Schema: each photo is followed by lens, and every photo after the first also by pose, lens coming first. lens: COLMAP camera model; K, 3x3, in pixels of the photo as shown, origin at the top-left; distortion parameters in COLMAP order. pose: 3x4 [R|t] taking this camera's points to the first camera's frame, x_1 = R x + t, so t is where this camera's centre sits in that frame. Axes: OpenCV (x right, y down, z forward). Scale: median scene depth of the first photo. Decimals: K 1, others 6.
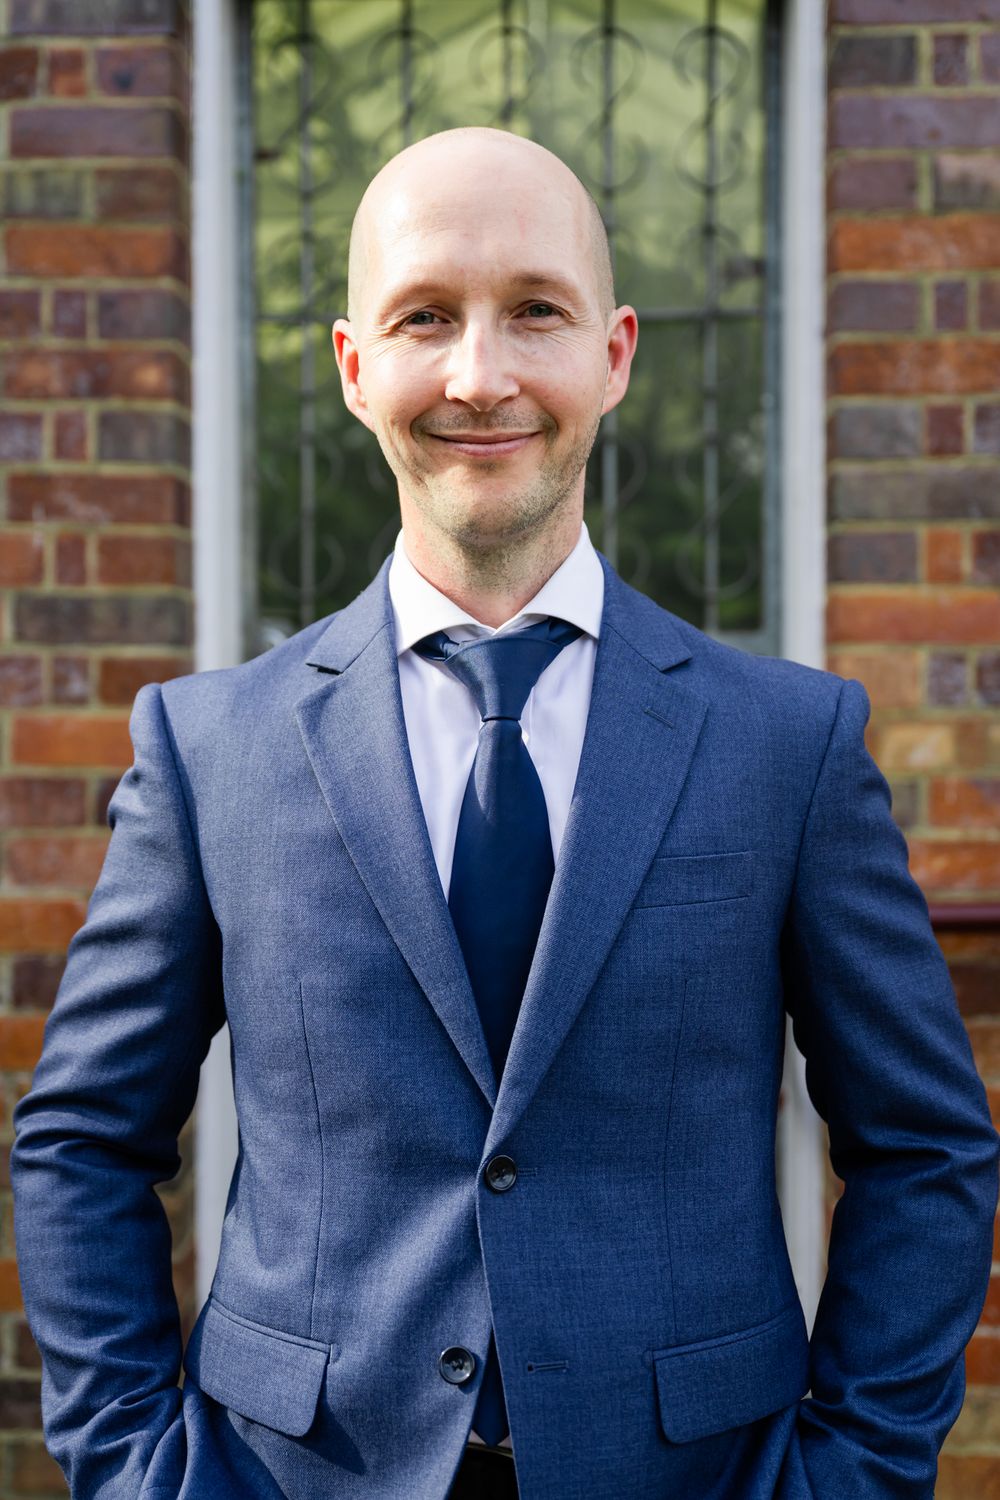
lens RADIAL K [[1669.0, 0, 500.0], [0, 1669.0, 750.0], [0, 0, 1]] dist [0.012328, 0.010438]
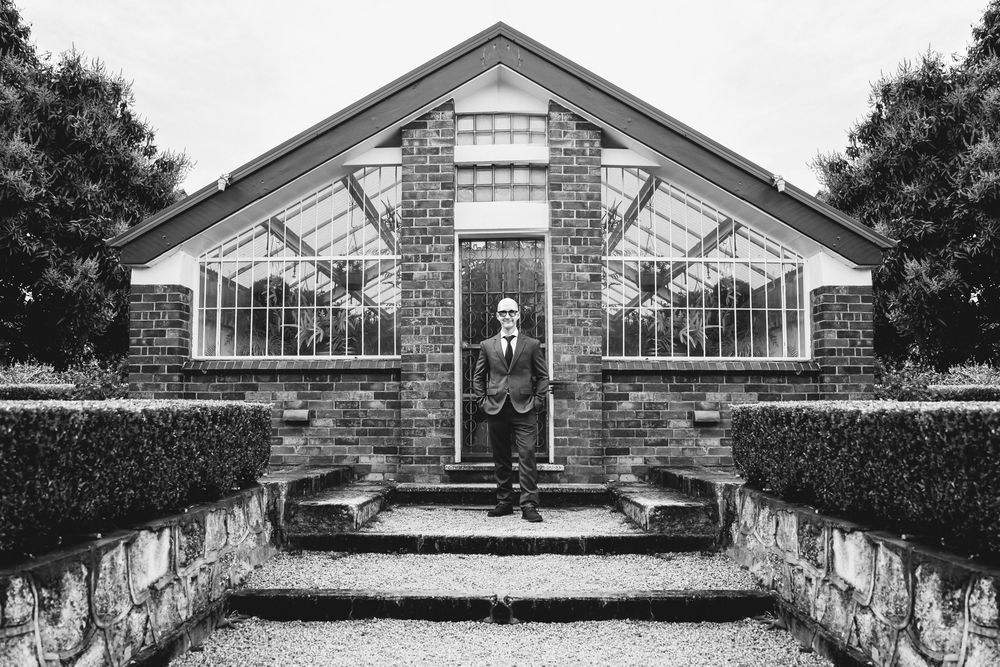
lens RADIAL K [[691.0, 0, 500.0], [0, 691.0, 333.5], [0, 0, 1]] dist [-0.000016, -0.000015]
pose [[0.999558, 0.001111, 0.029692, -0.204144], [0.002142, 0.994007, -0.109300, 0.440630], [-0.029636, 0.109315, 0.993565, -3.853252]]
